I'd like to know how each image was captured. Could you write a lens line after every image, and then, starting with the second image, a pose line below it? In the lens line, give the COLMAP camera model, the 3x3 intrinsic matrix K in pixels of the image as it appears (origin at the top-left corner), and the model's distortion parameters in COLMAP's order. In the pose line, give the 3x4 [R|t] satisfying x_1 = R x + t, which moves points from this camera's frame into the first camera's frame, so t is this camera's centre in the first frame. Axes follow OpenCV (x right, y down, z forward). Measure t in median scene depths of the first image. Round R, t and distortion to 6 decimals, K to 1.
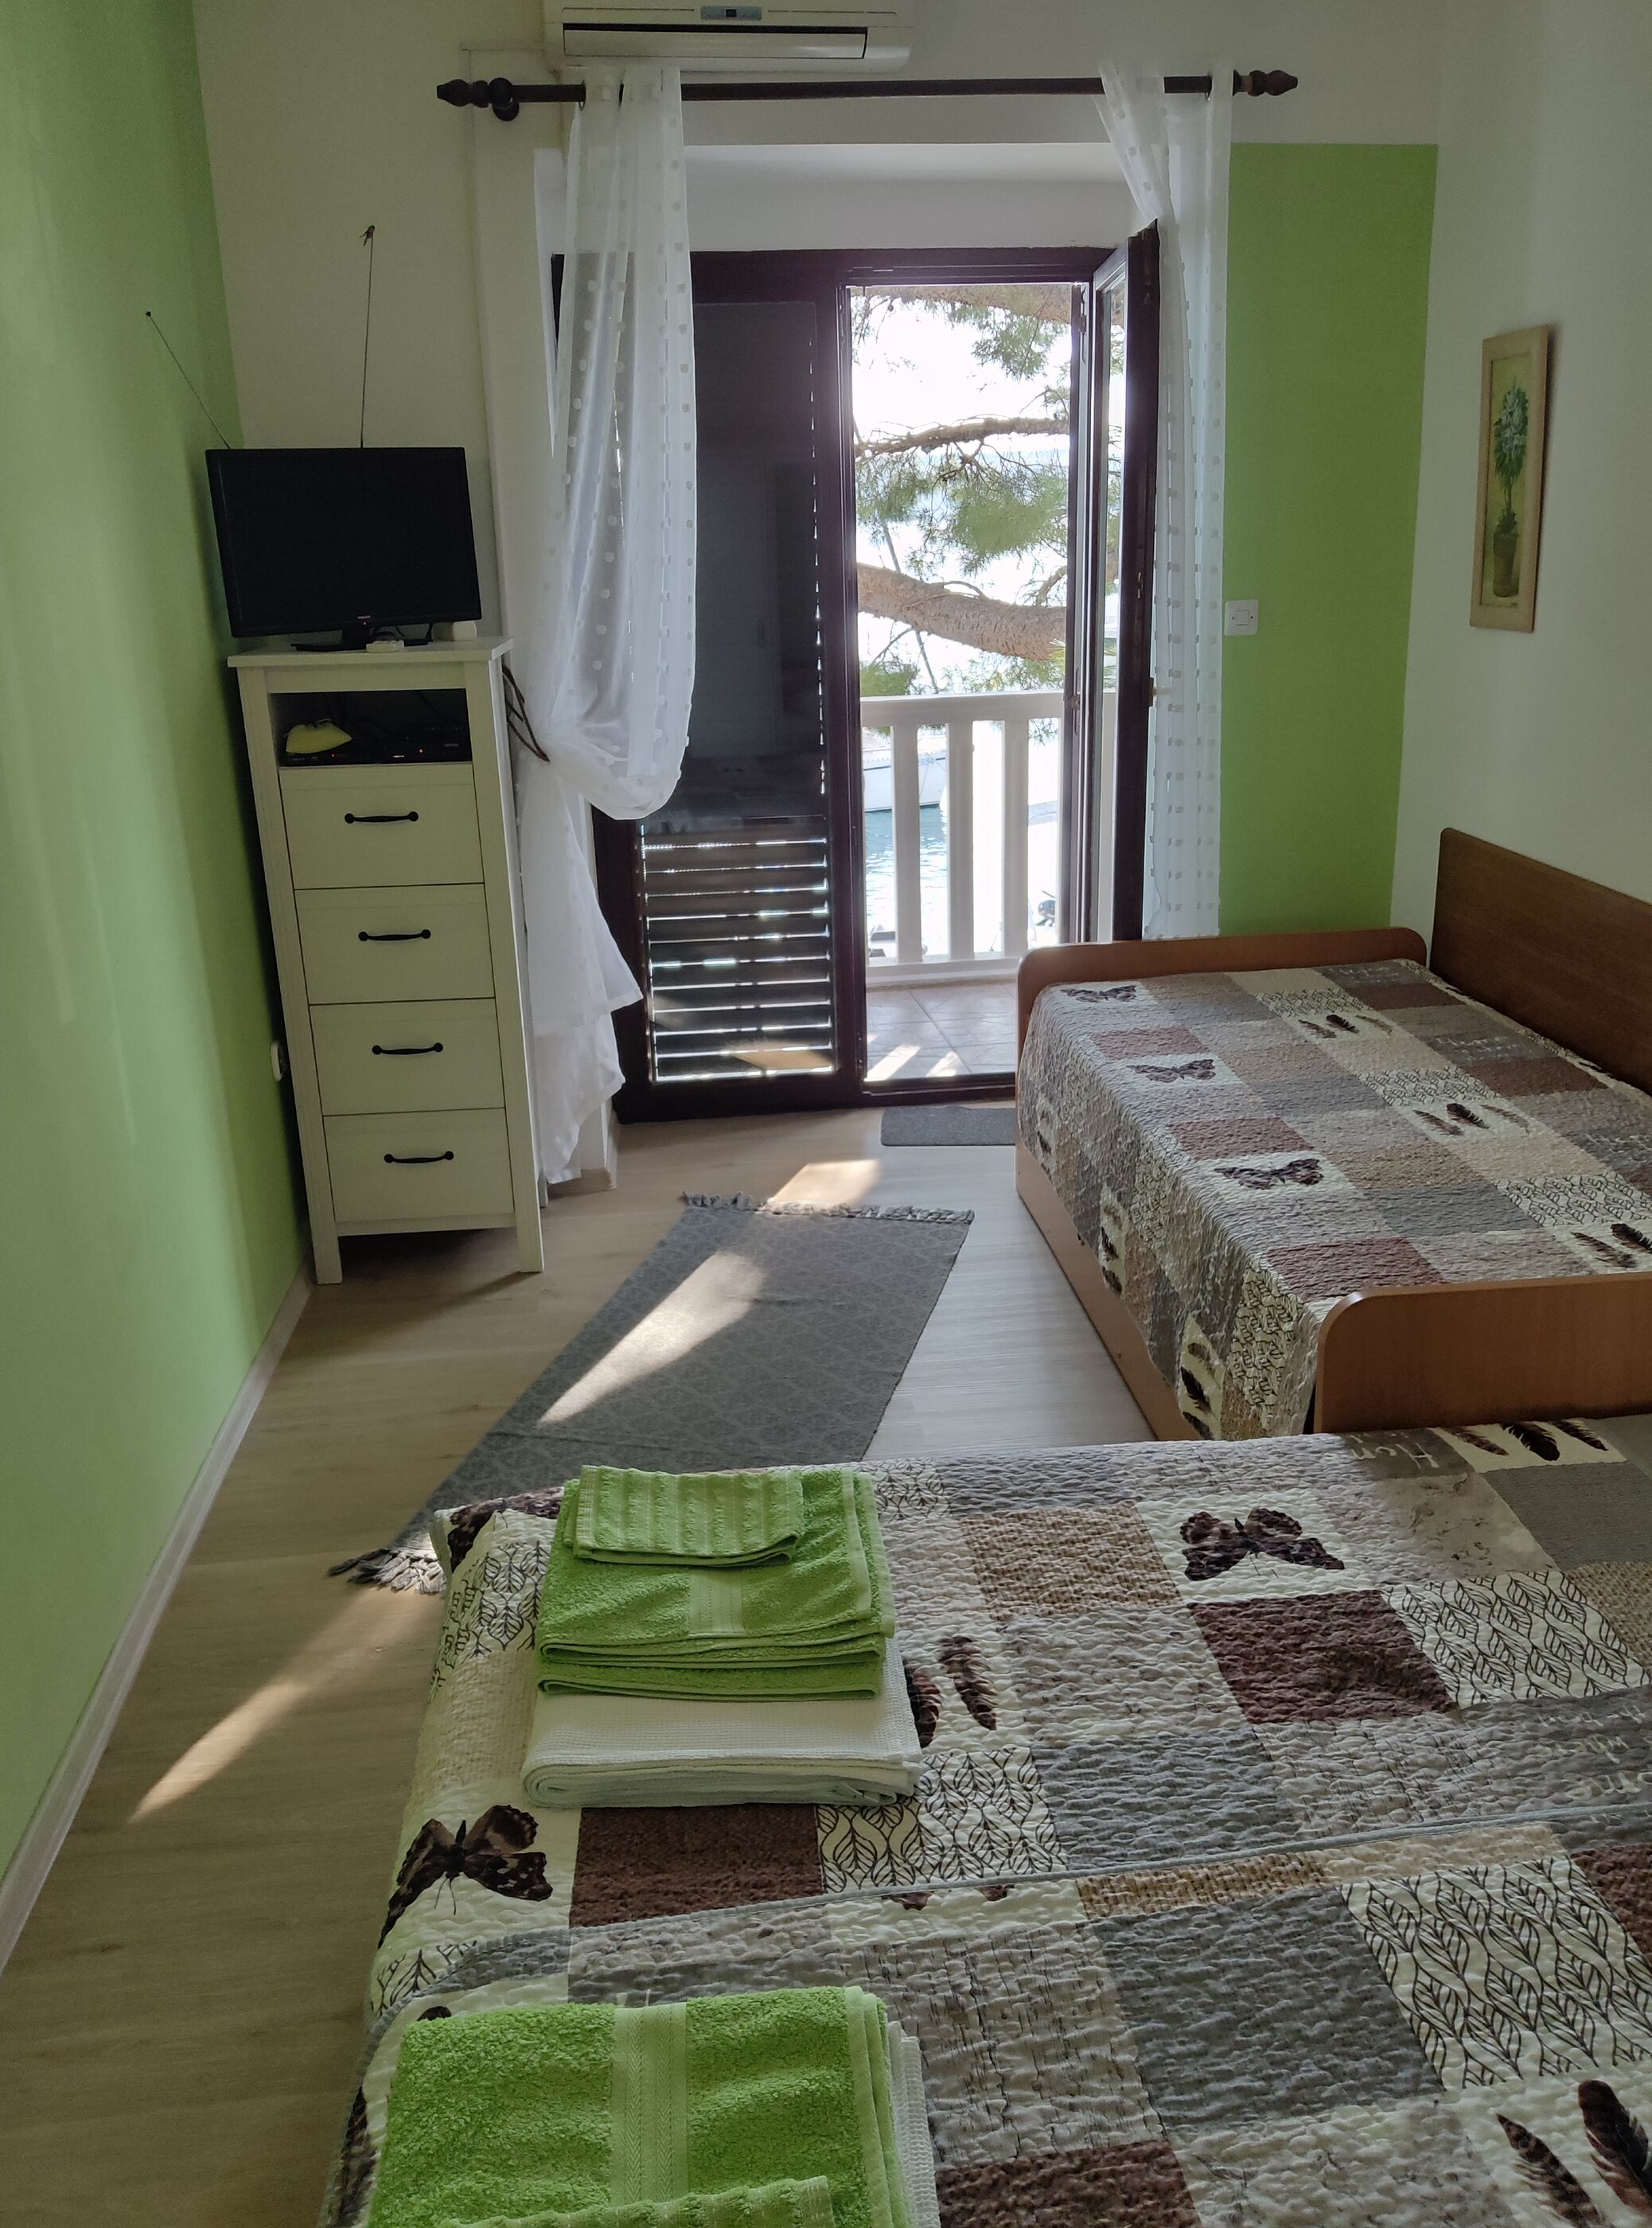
lens RADIAL K [[1795.7, 0, 832.5], [0, 1795.7, 1110.6], [0, 0, 1]] dist [0.114083, -0.214808]
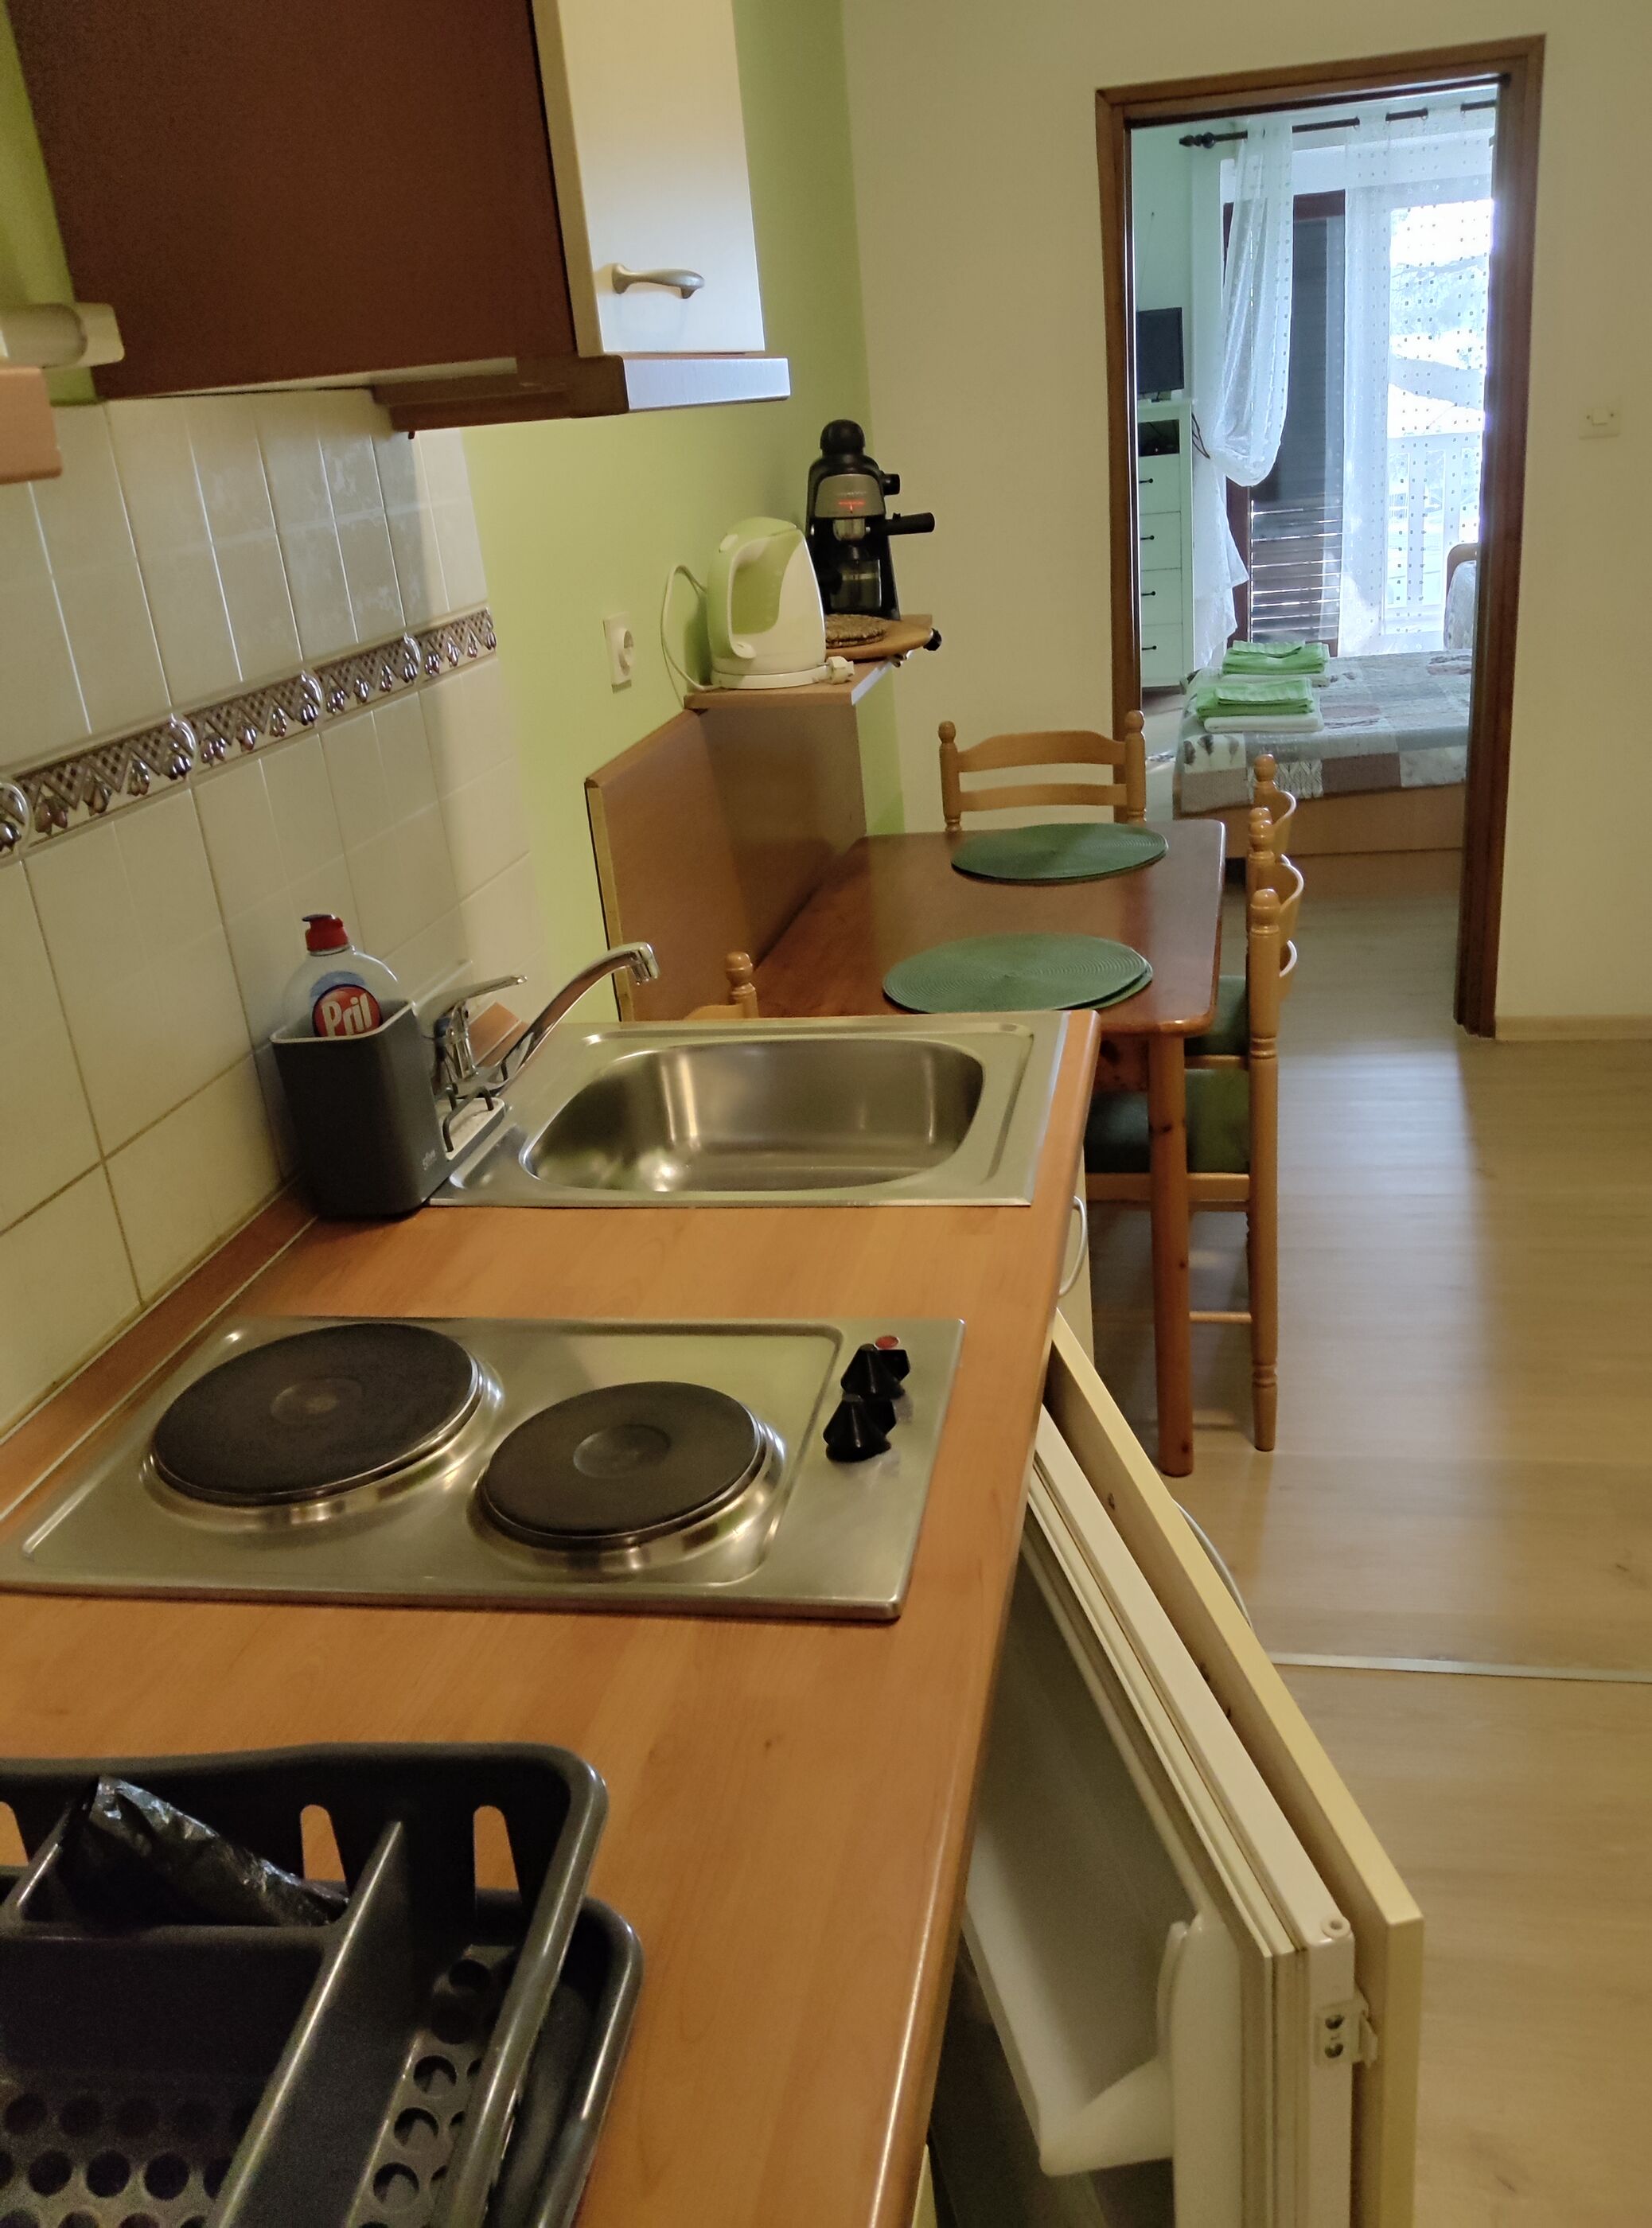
lens RADIAL K [[1795.7, 0, 832.5], [0, 1795.7, 1110.6], [0, 0, 1]] dist [0.114083, -0.214808]
pose [[0.952346, 0.054799, -0.300058, 0.119047], [-0.029883, 0.995759, 0.087009, 0.467144], [0.303554, -0.073896, 0.949945, -1.426210]]
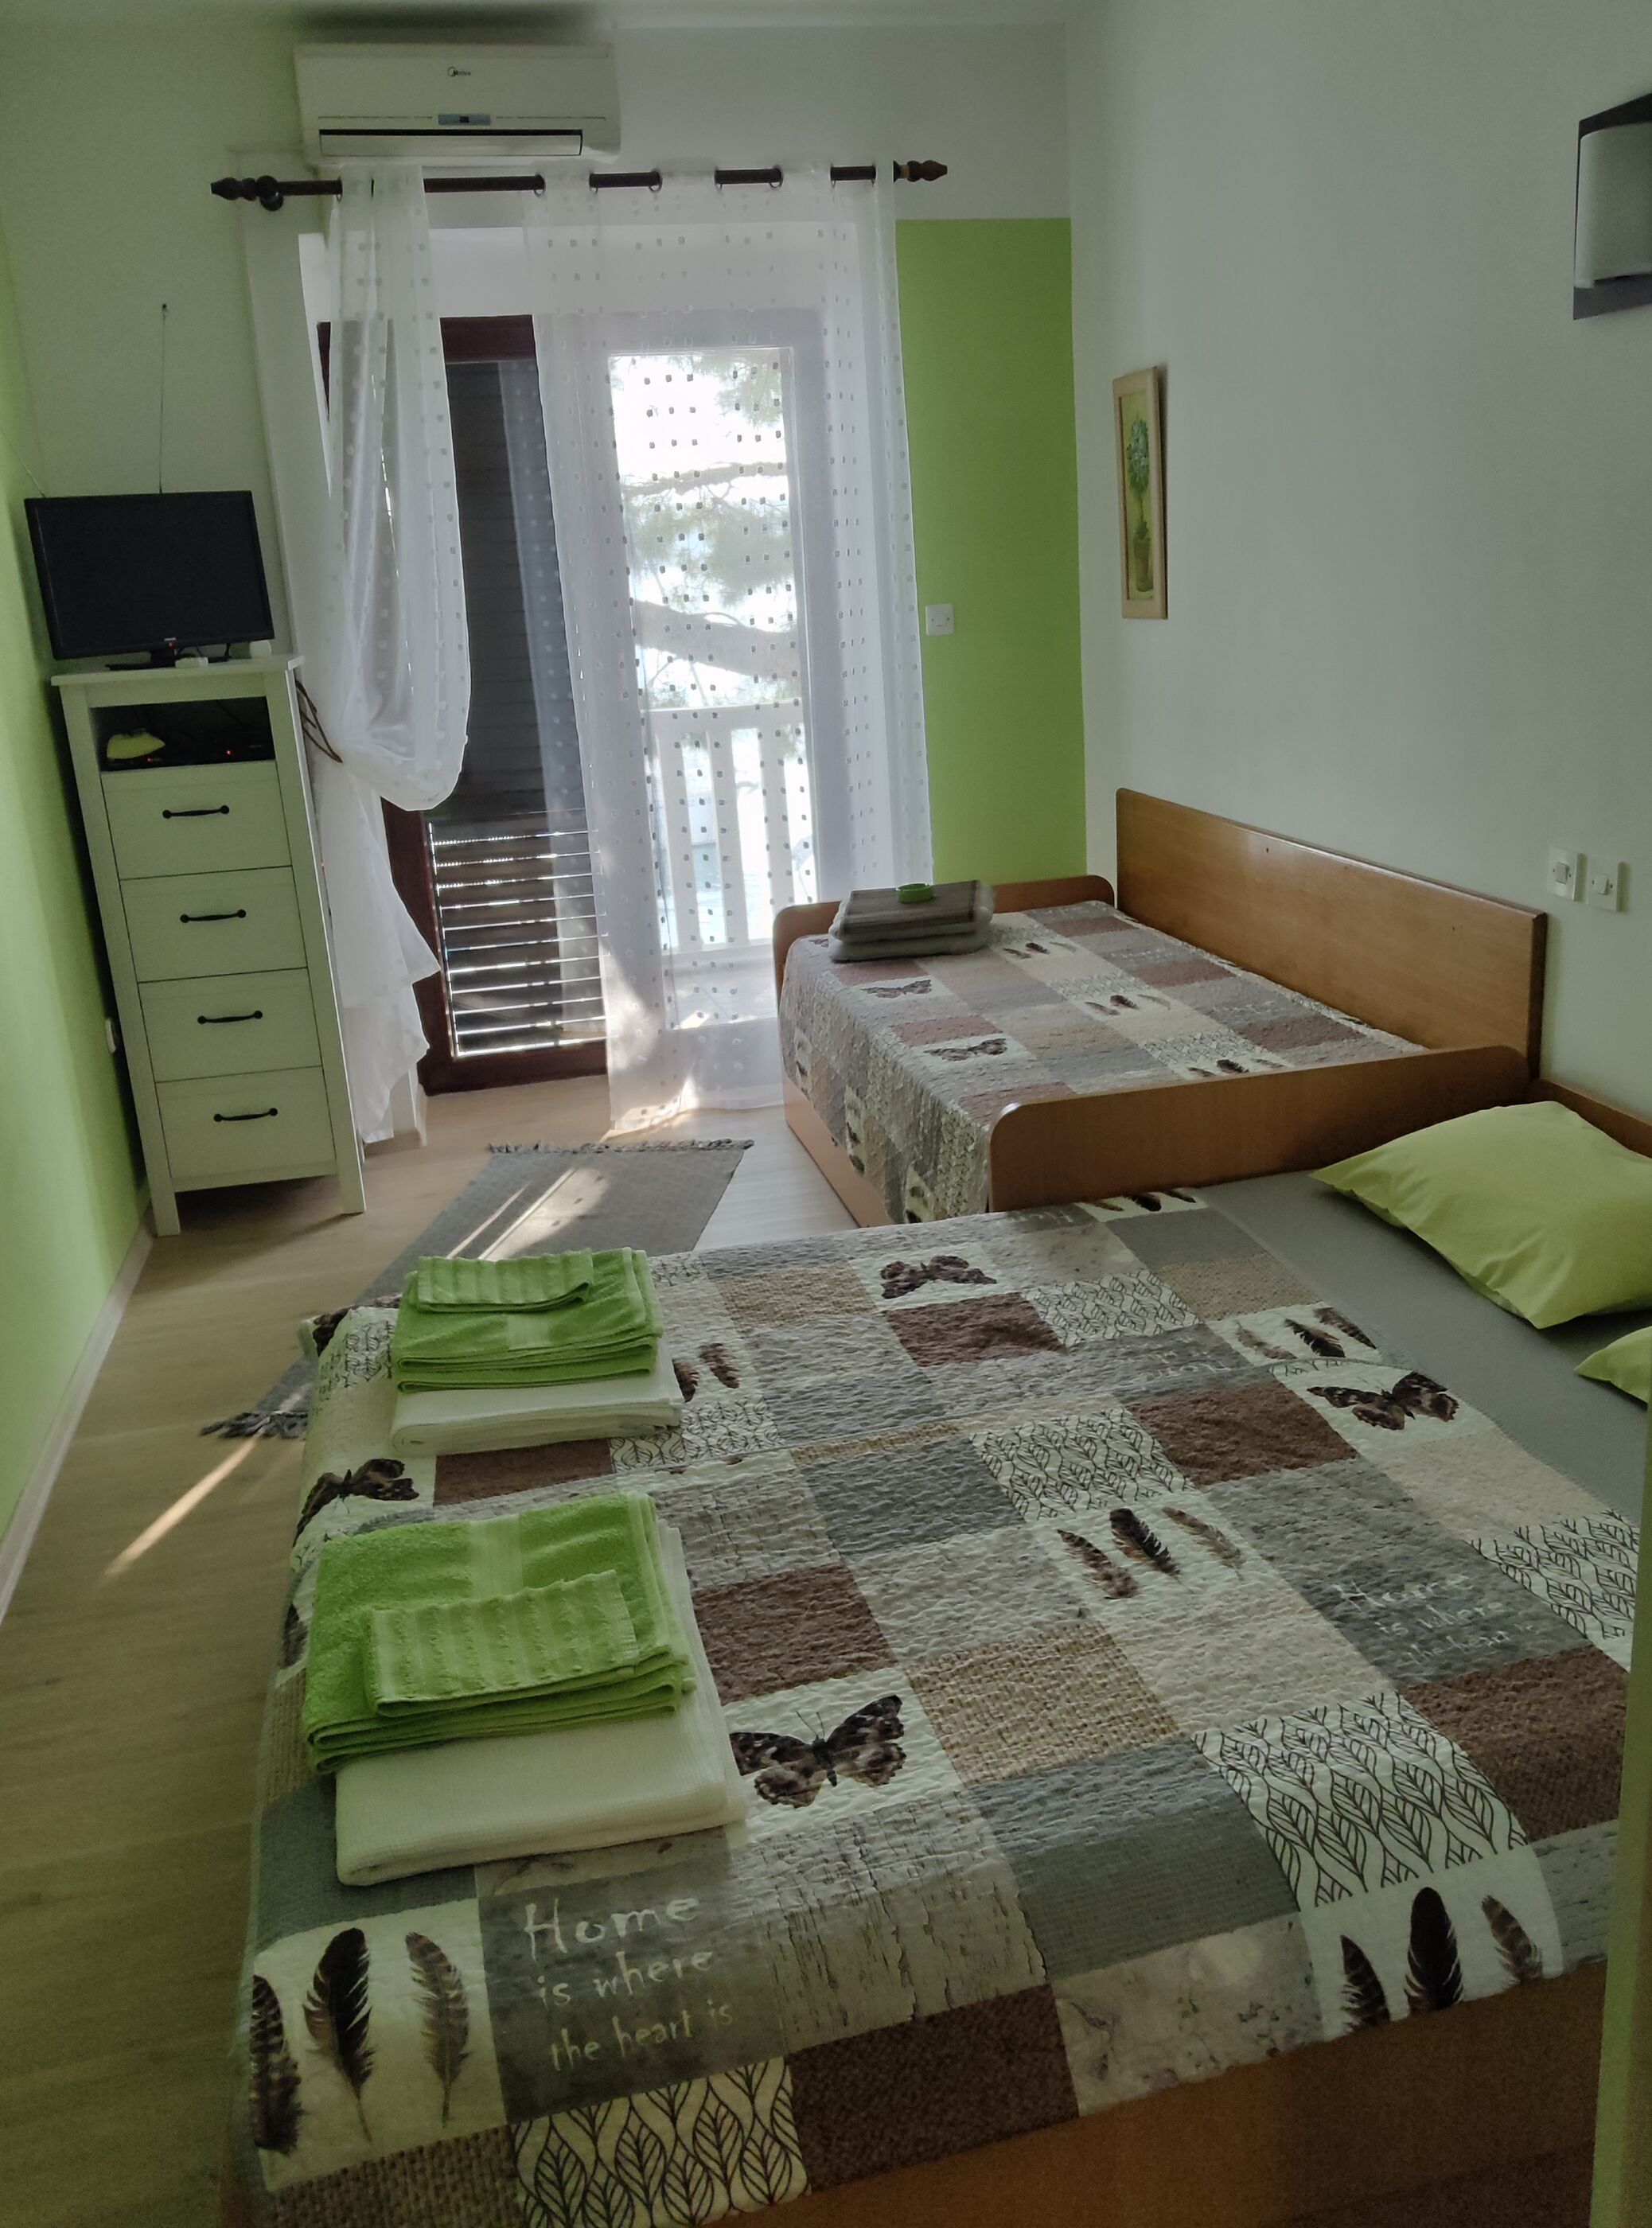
lens RADIAL K [[1824.6, 0, 847.1], [0, 1824.6, 1093.1], [0, 0, 1]] dist [0.116841, -0.228960]
pose [[0.991490, -0.064987, 0.112804, 0.015001], [0.068849, 0.997155, -0.030684, 0.085446], [-0.110490, 0.038189, 0.993143, -0.208541]]
